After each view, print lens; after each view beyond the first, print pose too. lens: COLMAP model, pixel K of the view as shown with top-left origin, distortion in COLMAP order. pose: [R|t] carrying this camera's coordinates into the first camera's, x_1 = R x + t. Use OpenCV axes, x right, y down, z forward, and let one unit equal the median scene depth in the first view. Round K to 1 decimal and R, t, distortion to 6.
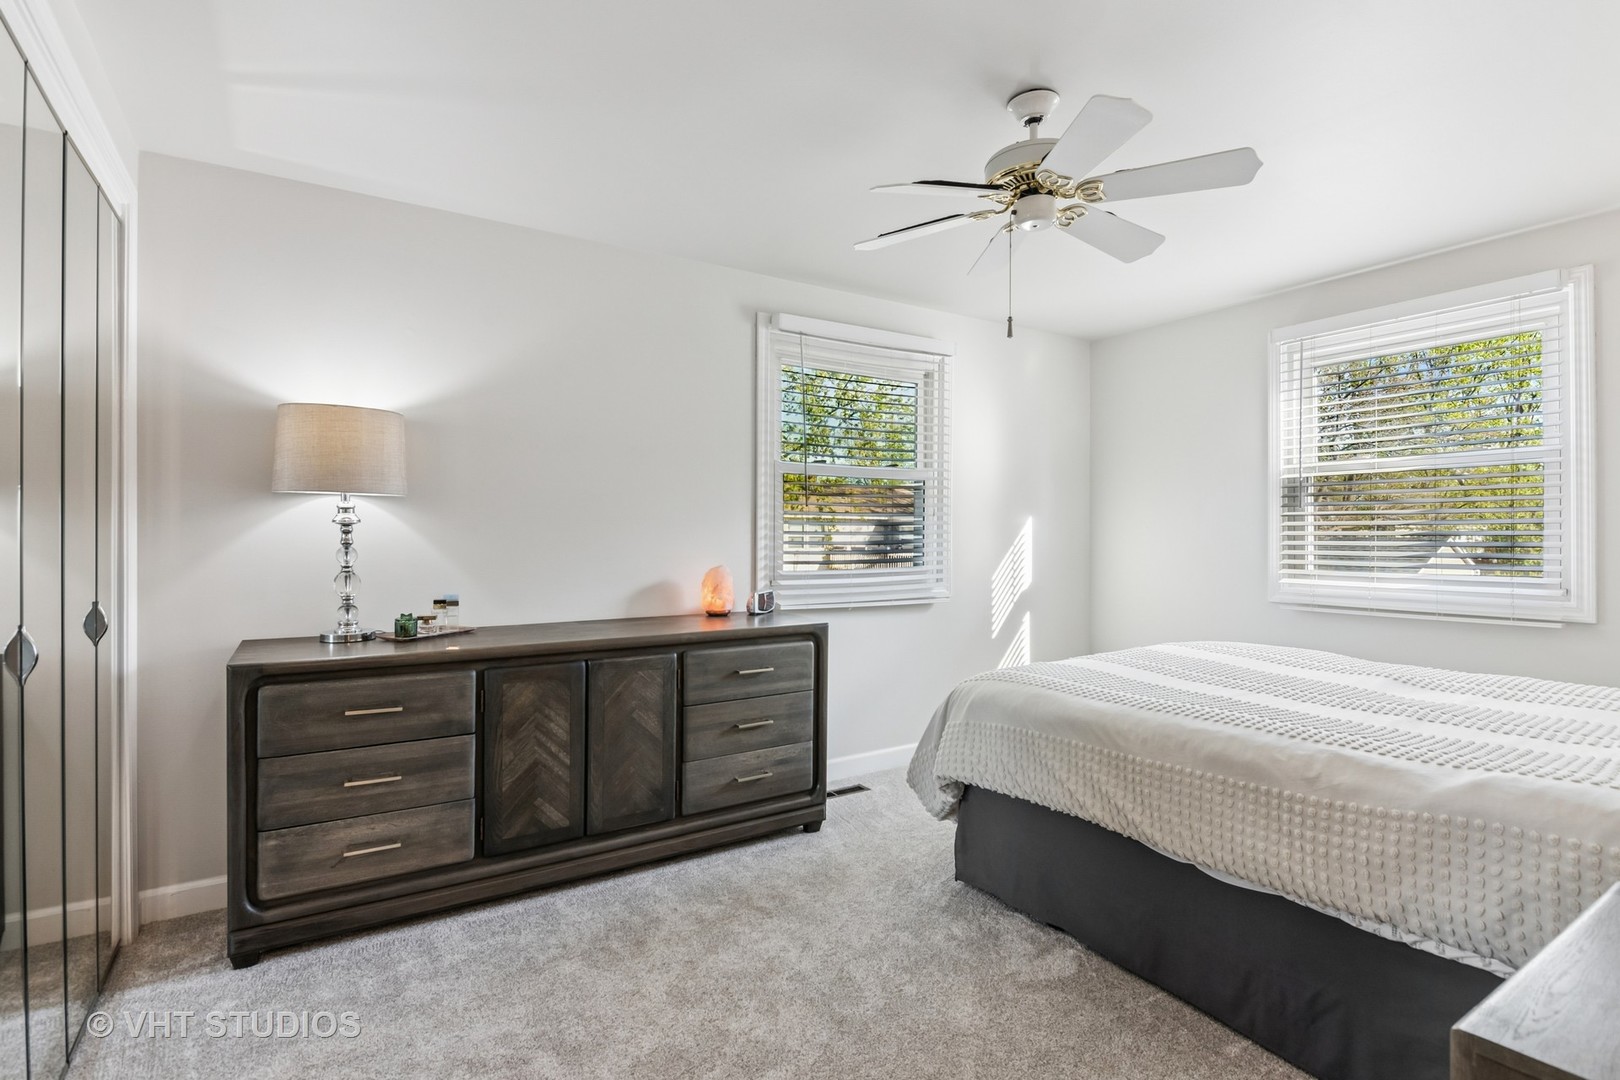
lens RADIAL K [[788.6, 0, 813.8], [0, 788.6, 530.5], [0, 0, 1]] dist [0.013815, -0.000804]
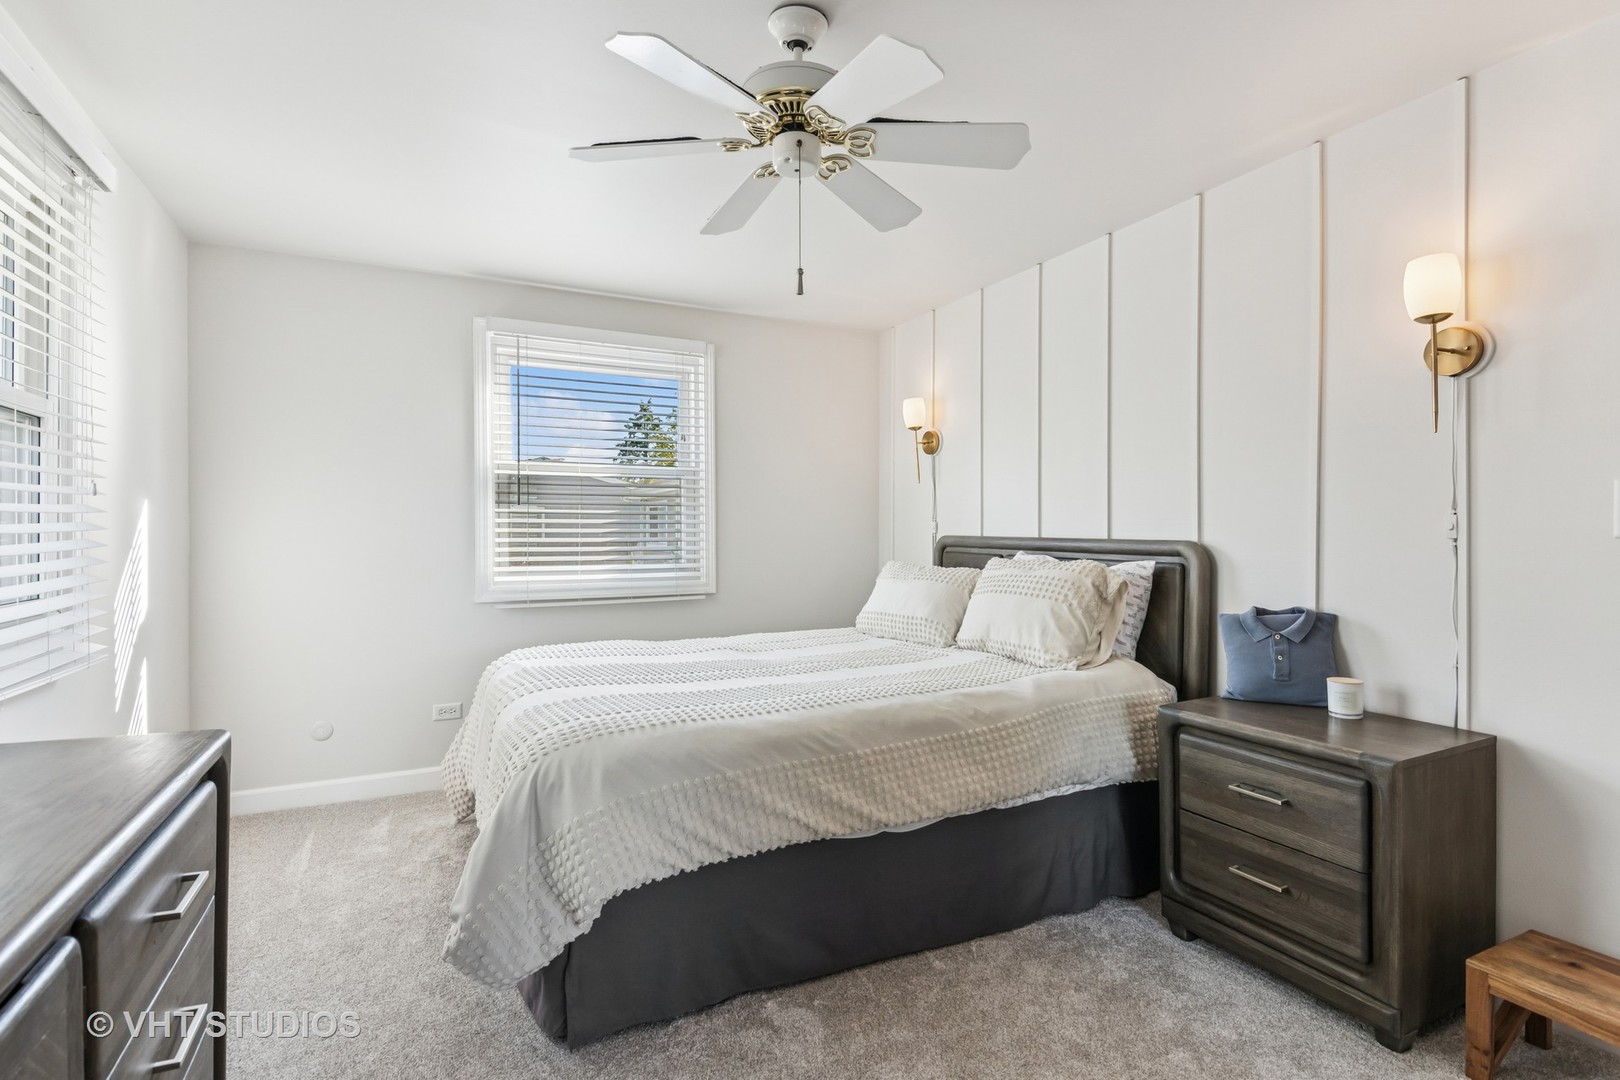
lens RADIAL K [[788.6, 0, 813.8], [0, 788.6, 530.5], [0, 0, 1]] dist [0.013815, -0.000804]
pose [[0.099621, 0.004347, 0.995016, -0.550744], [-0.009674, 0.999947, -0.003400, 0.005925], [-0.994978, -0.009287, 0.099658, 0.868054]]
